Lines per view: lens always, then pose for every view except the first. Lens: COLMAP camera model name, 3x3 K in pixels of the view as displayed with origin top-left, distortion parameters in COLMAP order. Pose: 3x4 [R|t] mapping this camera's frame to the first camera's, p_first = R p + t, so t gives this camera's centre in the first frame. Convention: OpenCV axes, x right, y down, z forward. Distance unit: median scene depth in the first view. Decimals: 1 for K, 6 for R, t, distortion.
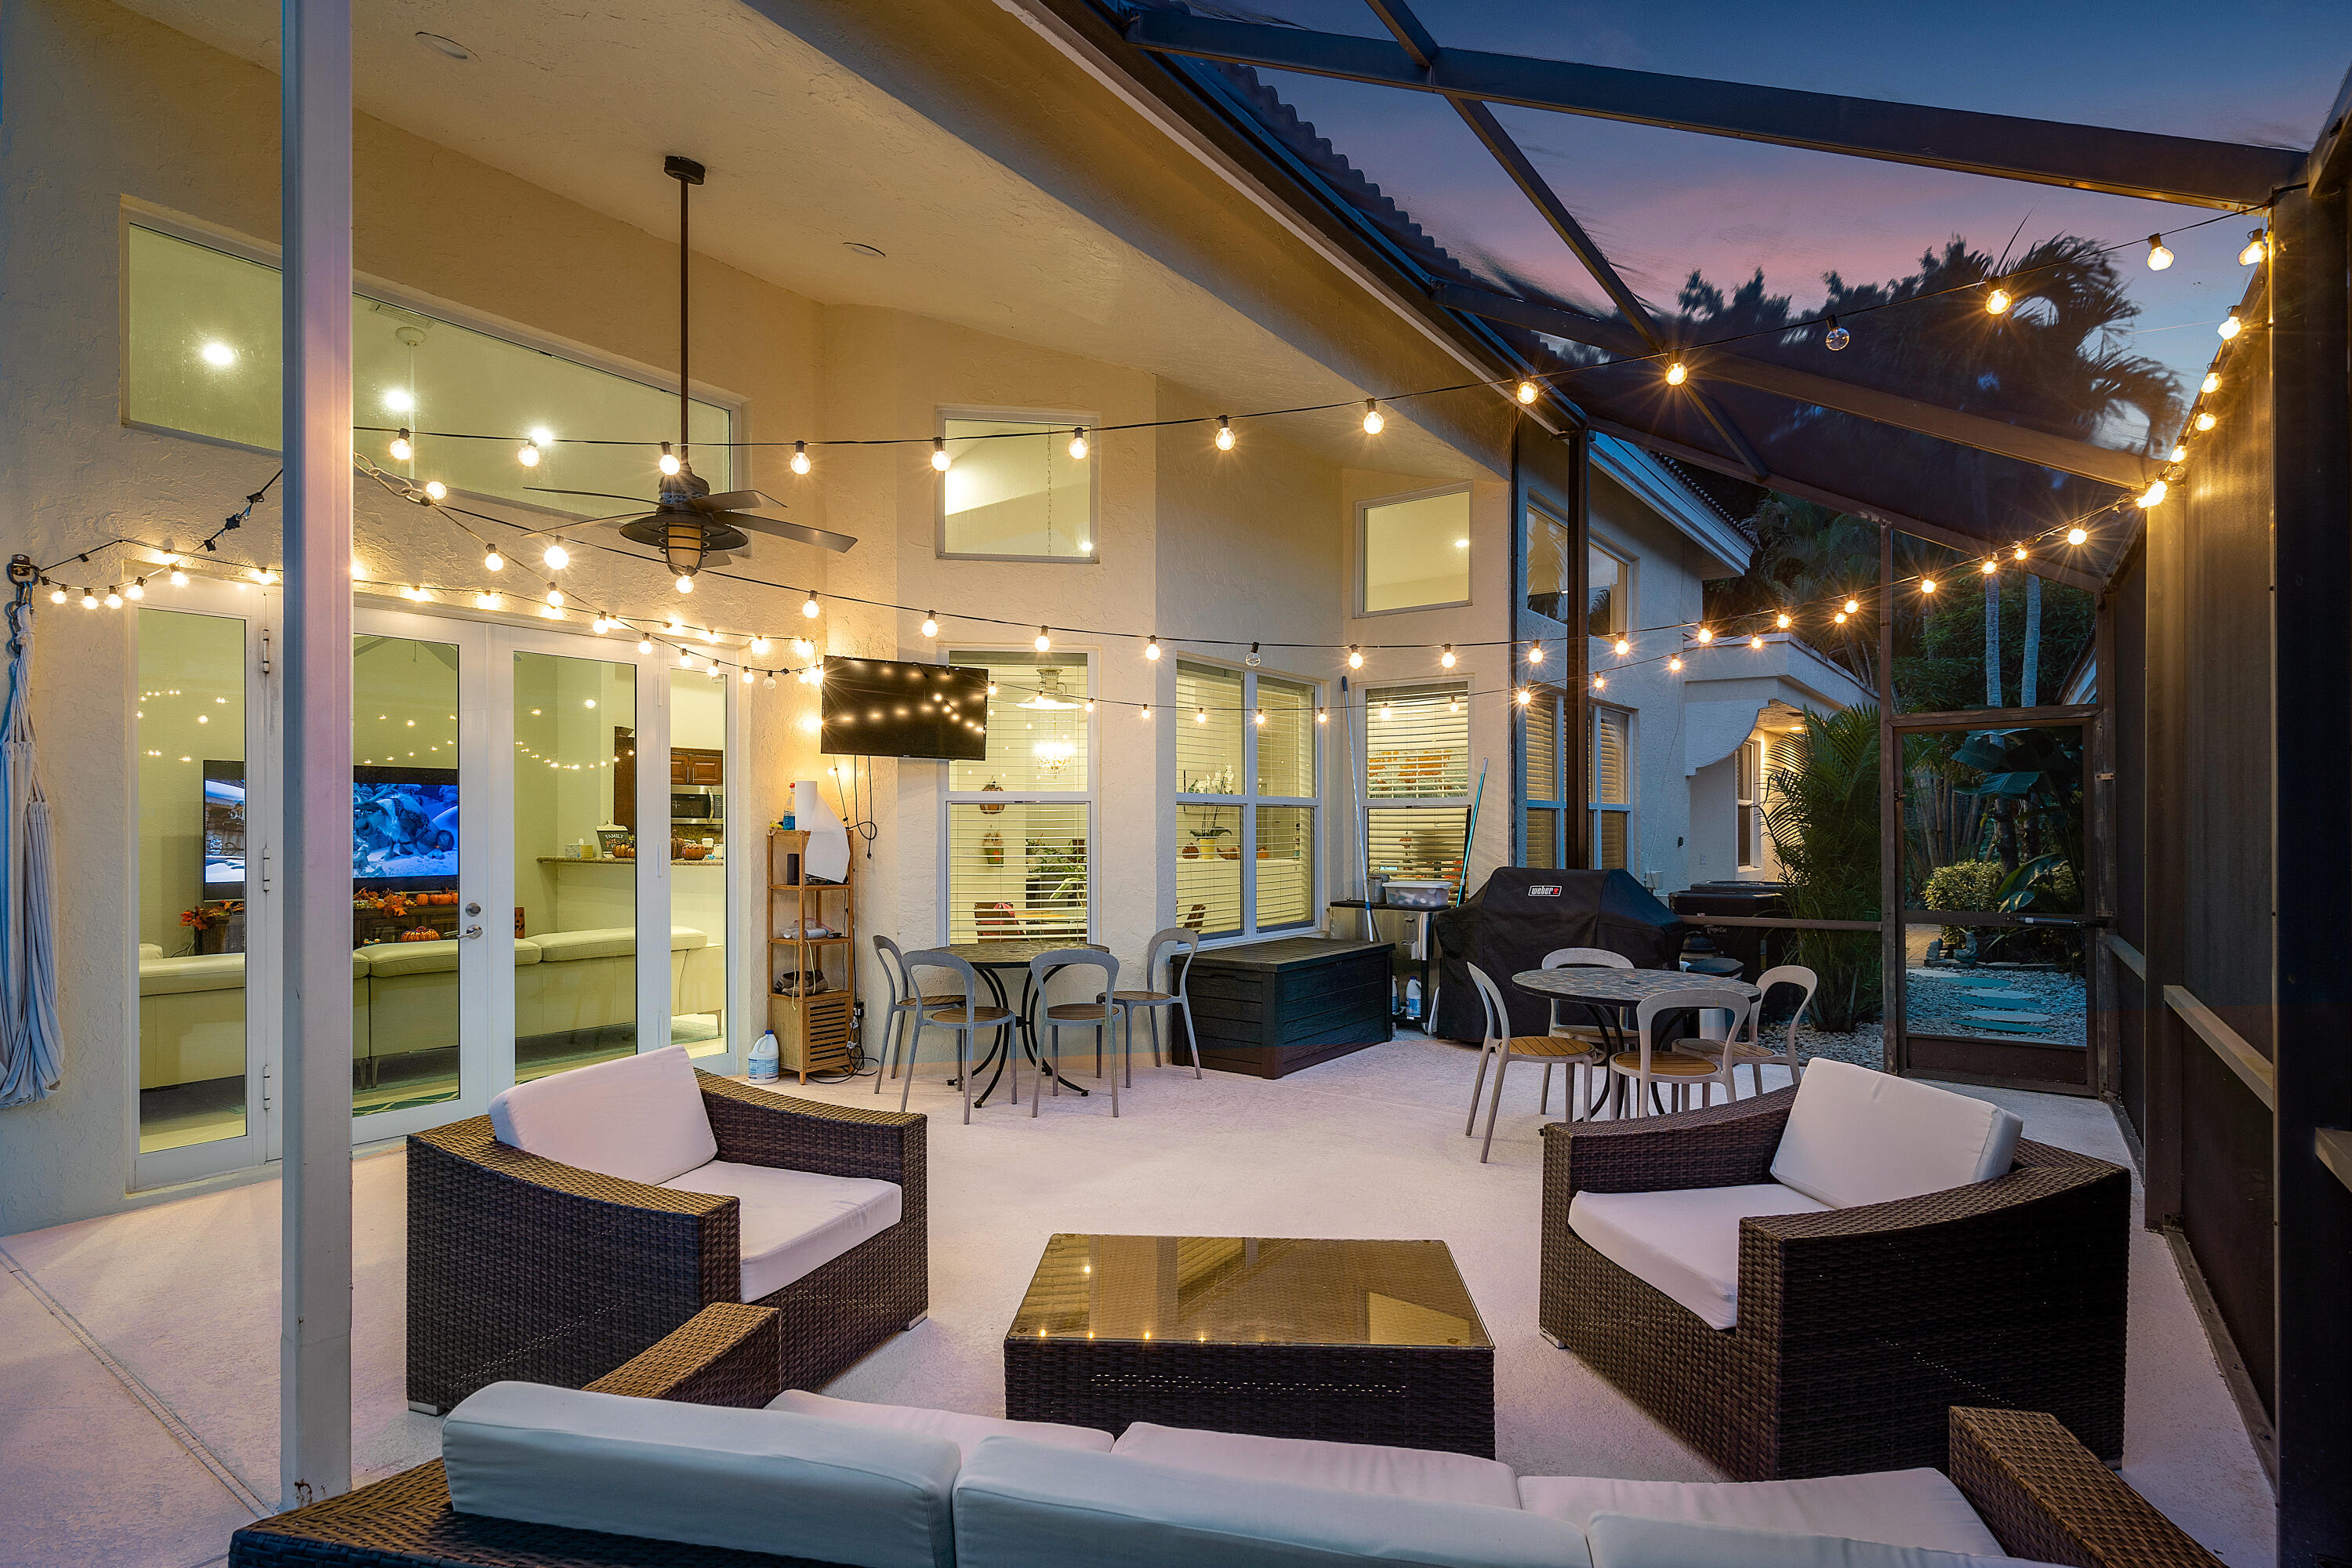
lens RADIAL K [[1159.2, 0, 1231.4], [0, 1159.2, 828.7], [0, 0, 1]] dist [-0.000152, -0.000018]
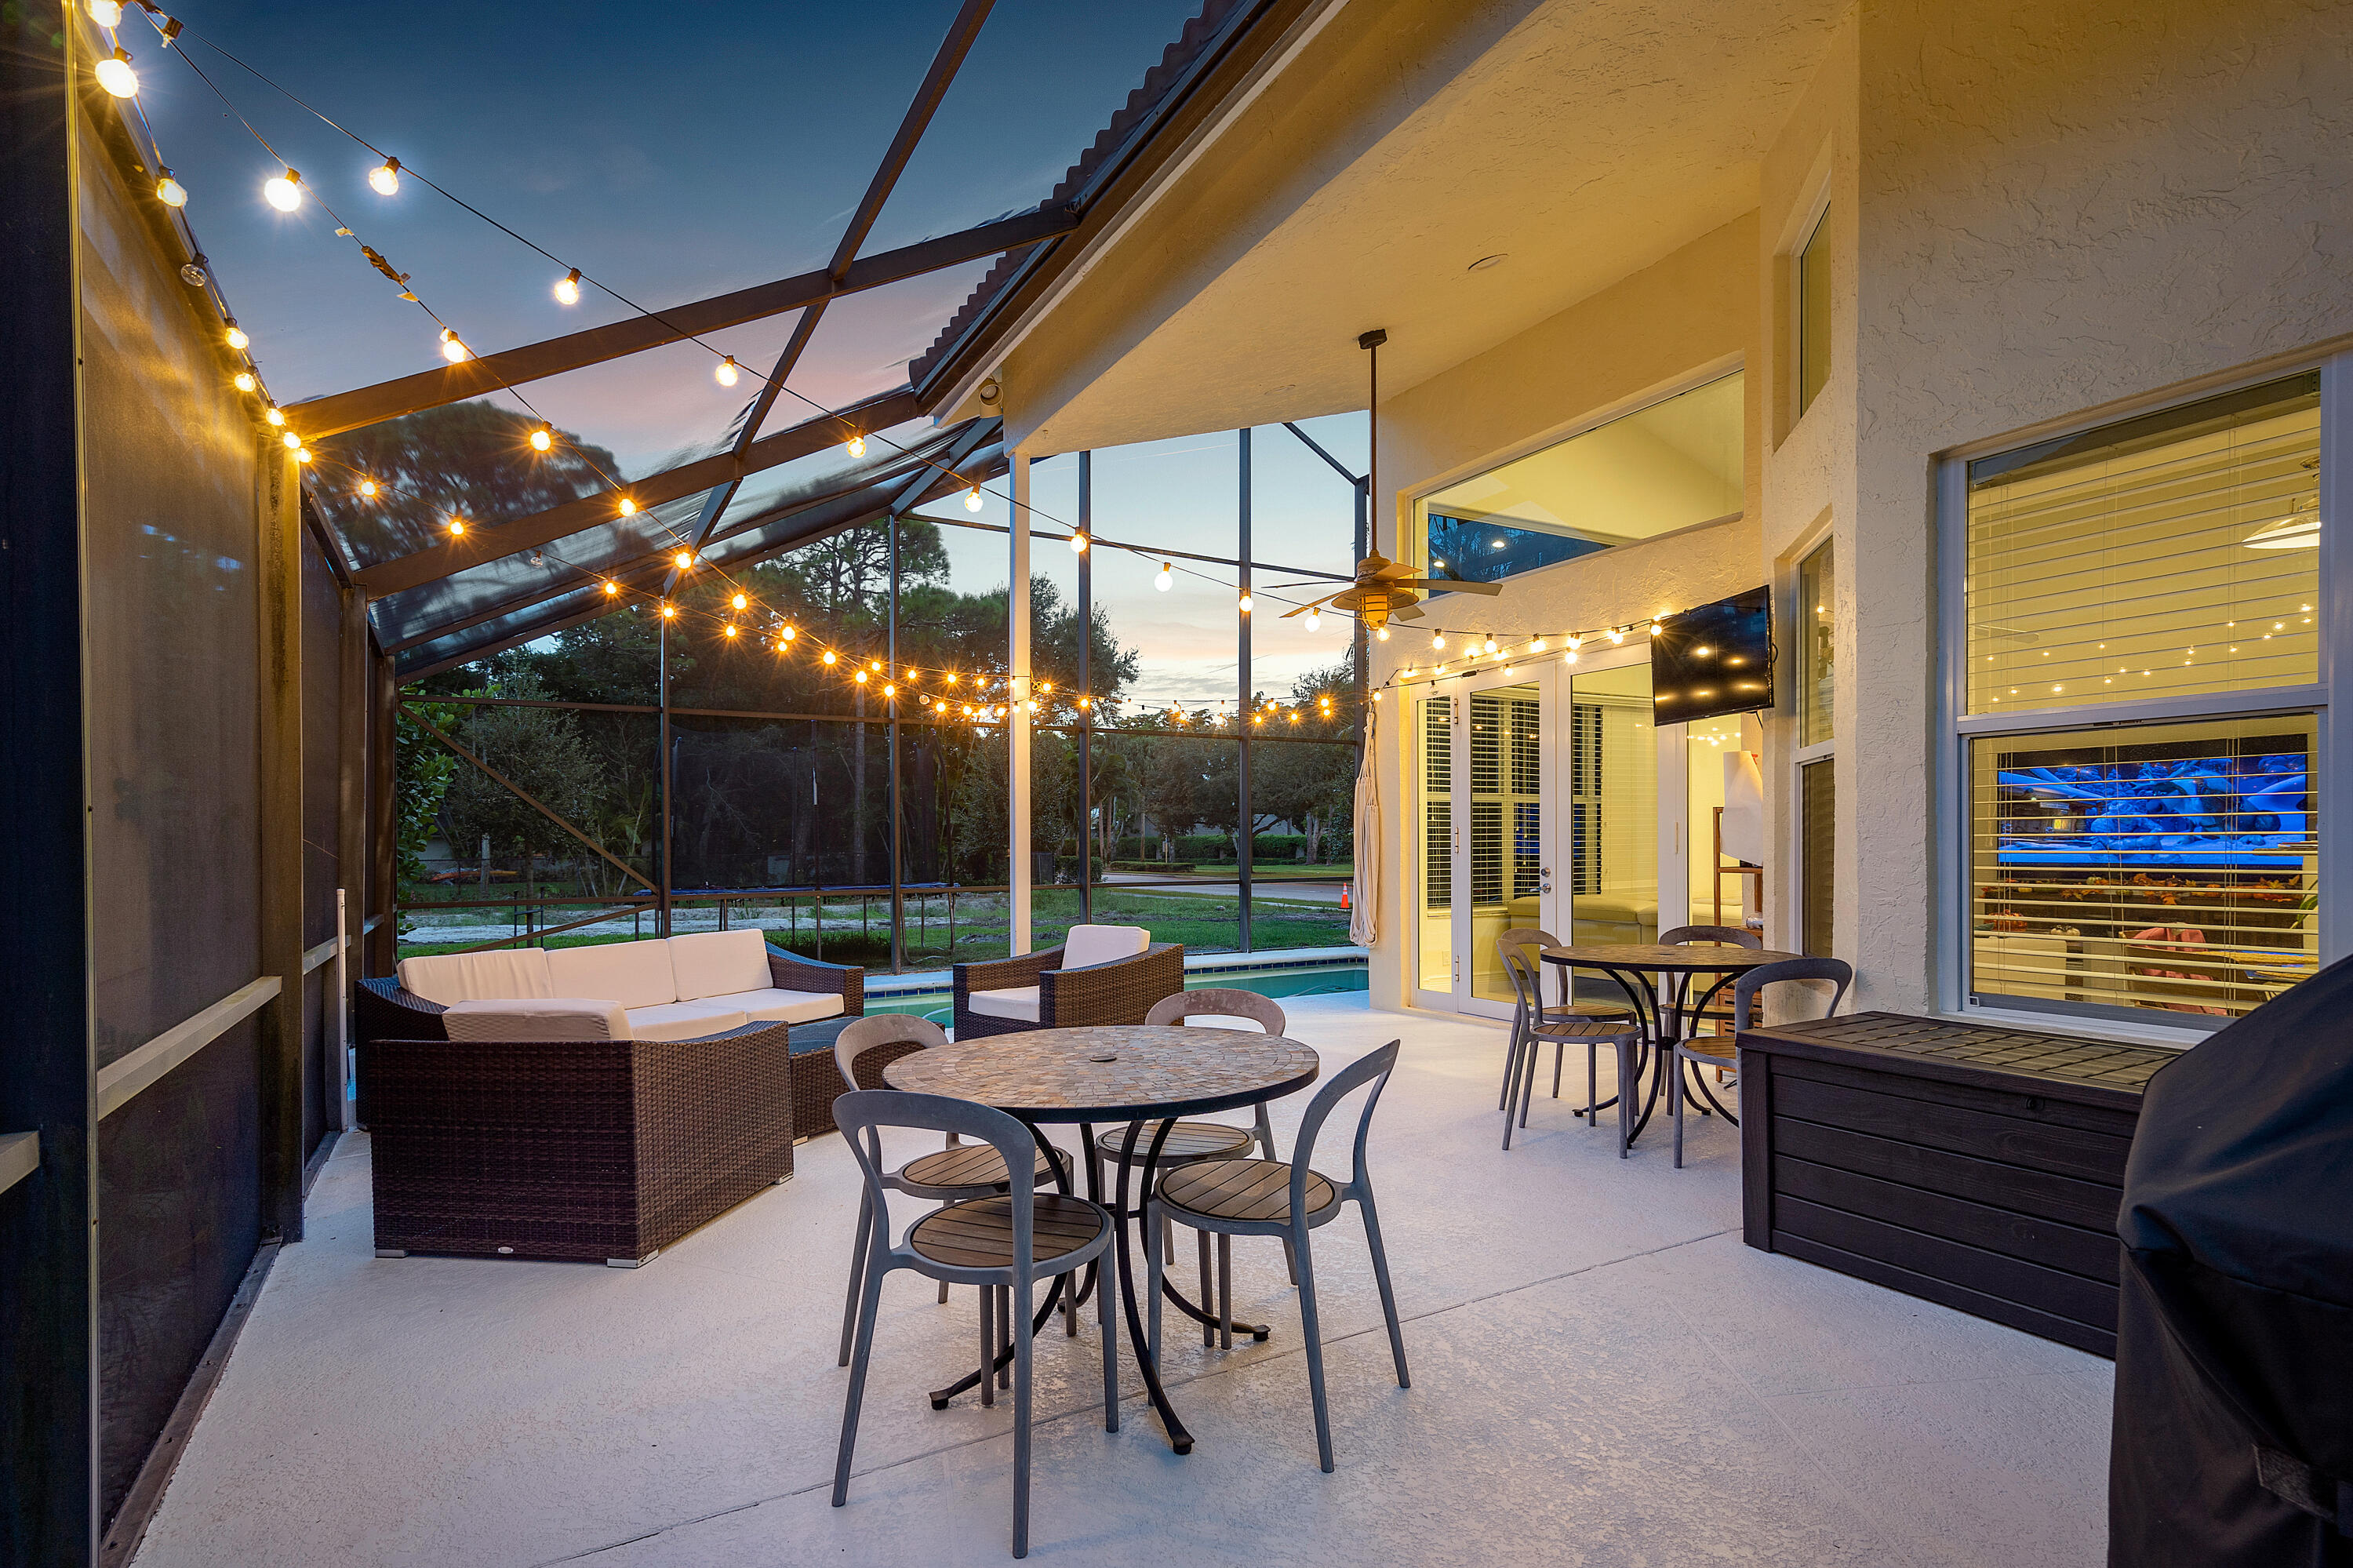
lens RADIAL K [[1159.7, 0, 1231.9], [0, 1159.7, 828.7], [0, 0, 1]] dist [-0.000152, -0.000018]
pose [[-0.407419, 0.011529, -0.913169, 0.604186], [0.006897, 0.999931, 0.009547, 0.001489], [0.913215, -0.002409, -0.407470, 0.984304]]
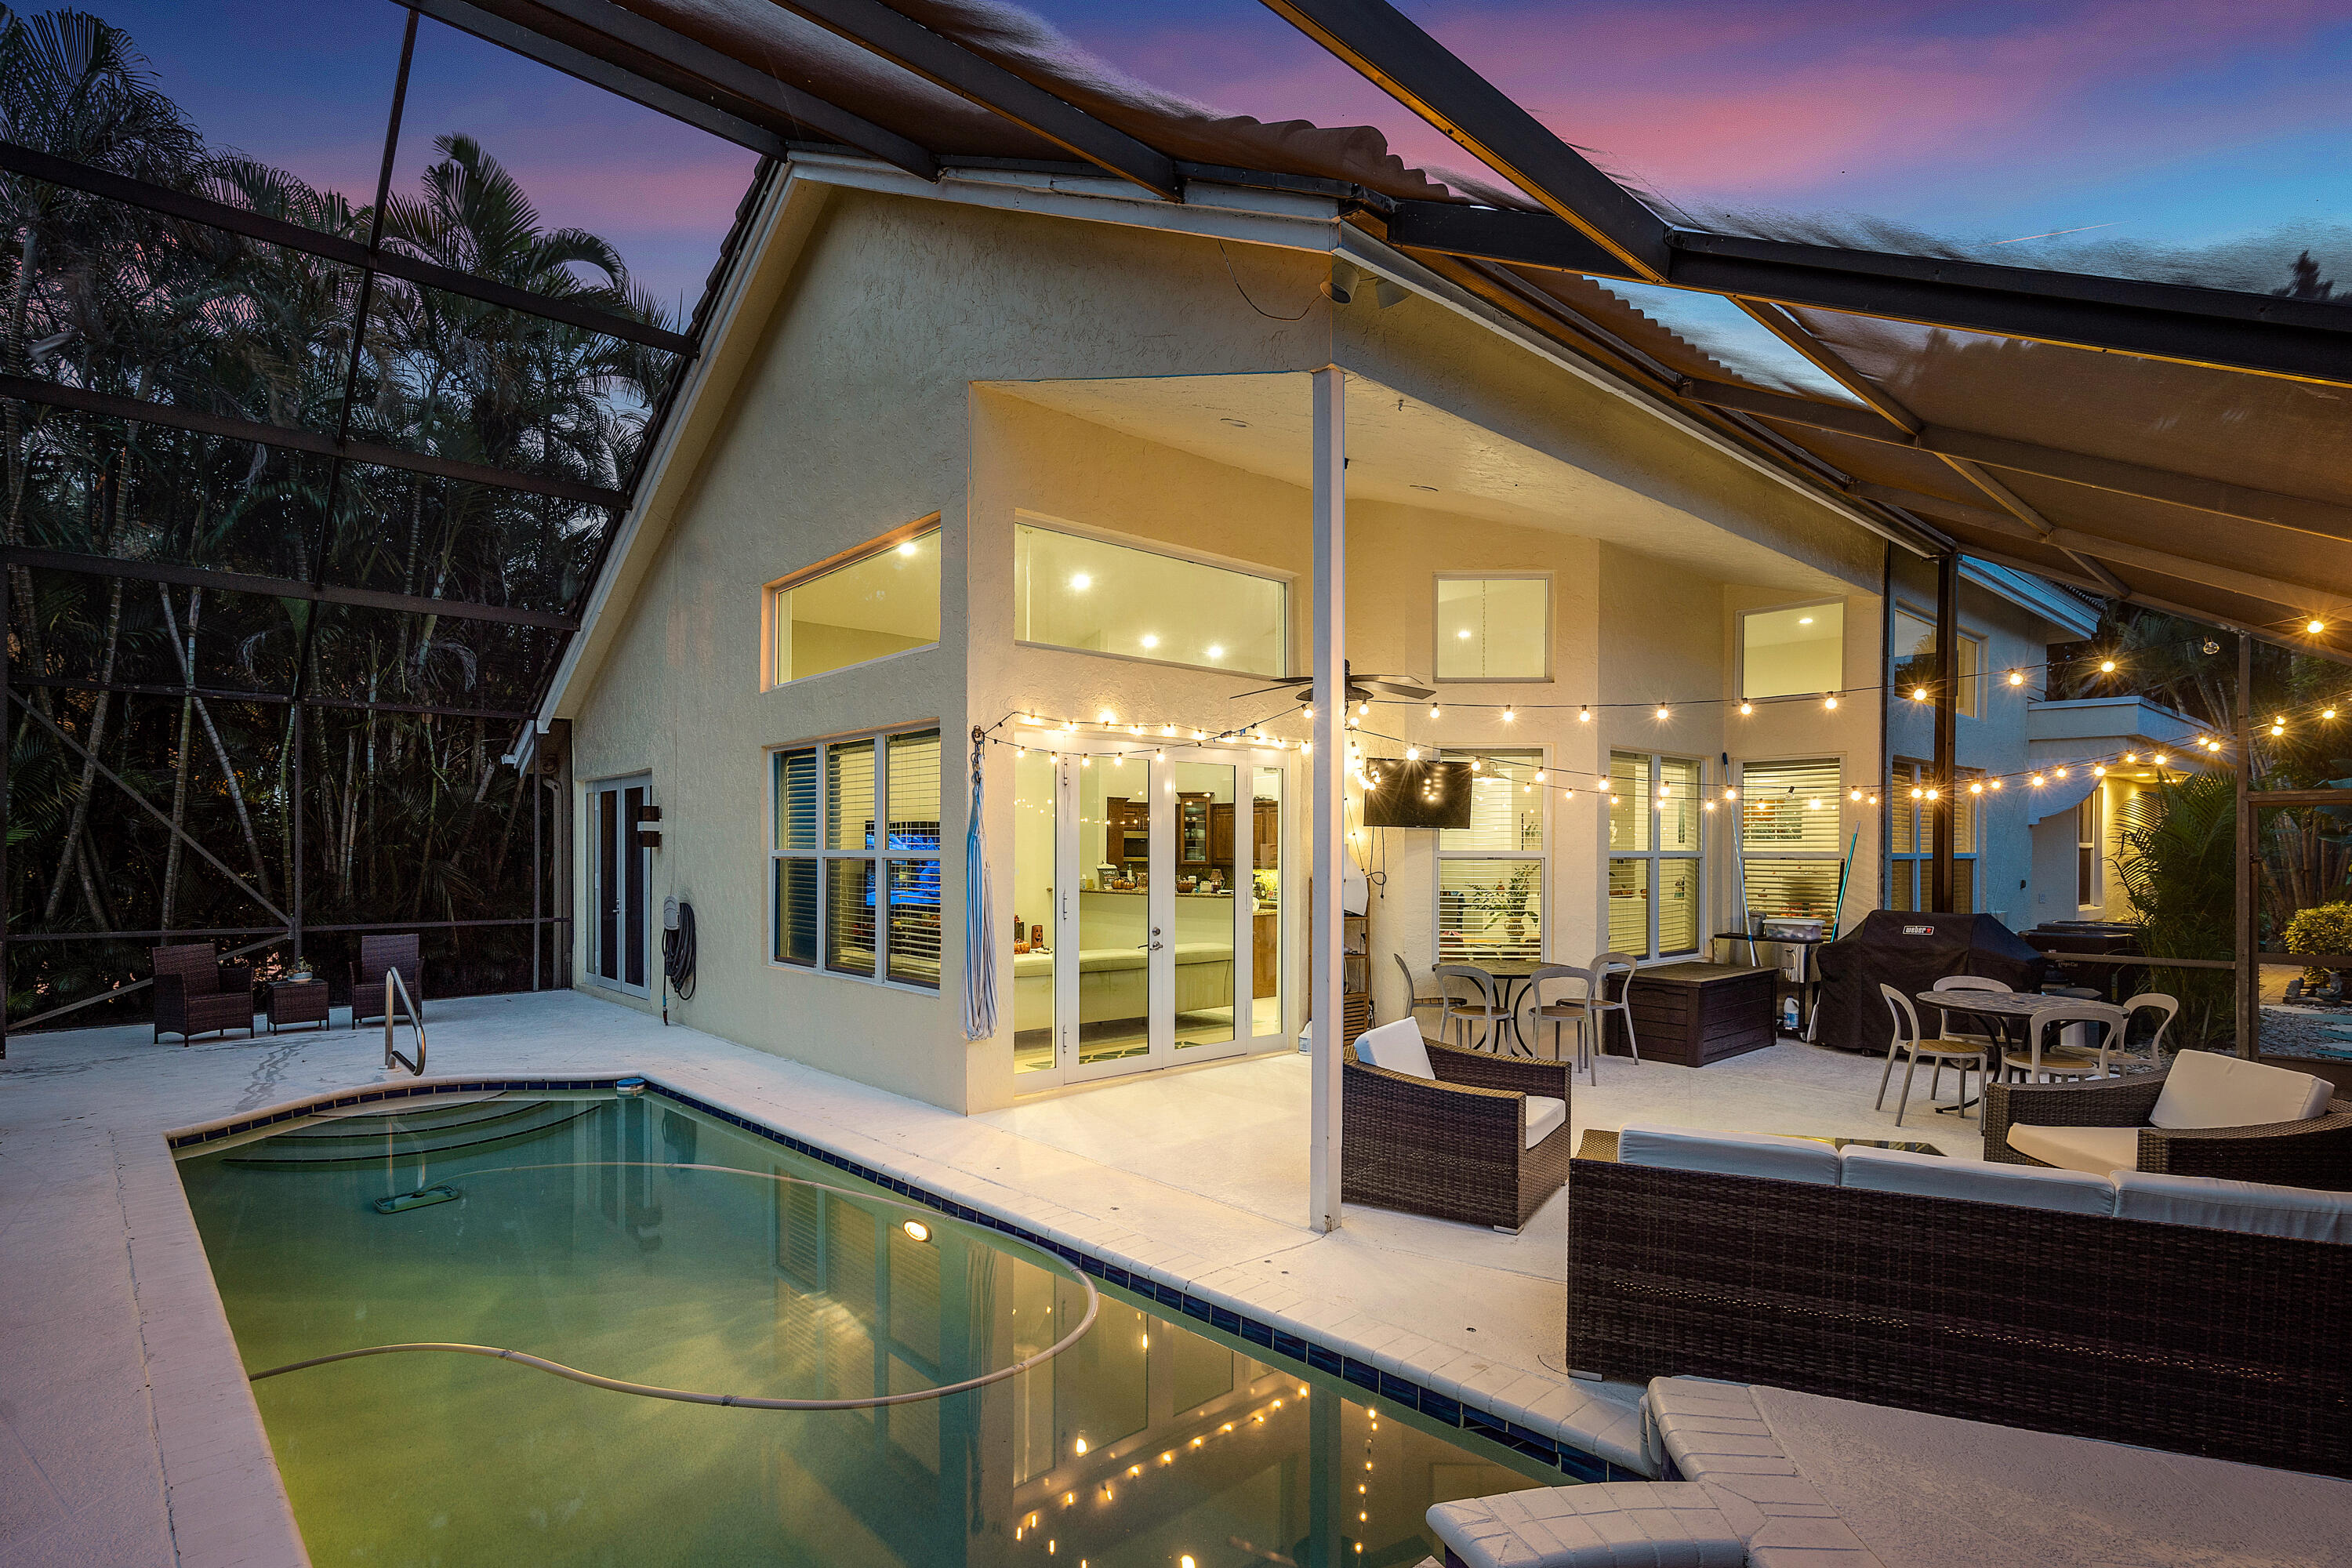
lens RADIAL K [[1171.5, 0, 1170.0], [0, 1171.5, 858.3], [0, 0, 1]] dist [0.003339, -0.000300]
pose [[0.974321, 0.004790, -0.225110, -0.231618], [-0.002241, 0.999931, 0.011574, -0.036595], [0.225150, -0.010773, 0.974265, -0.415692]]
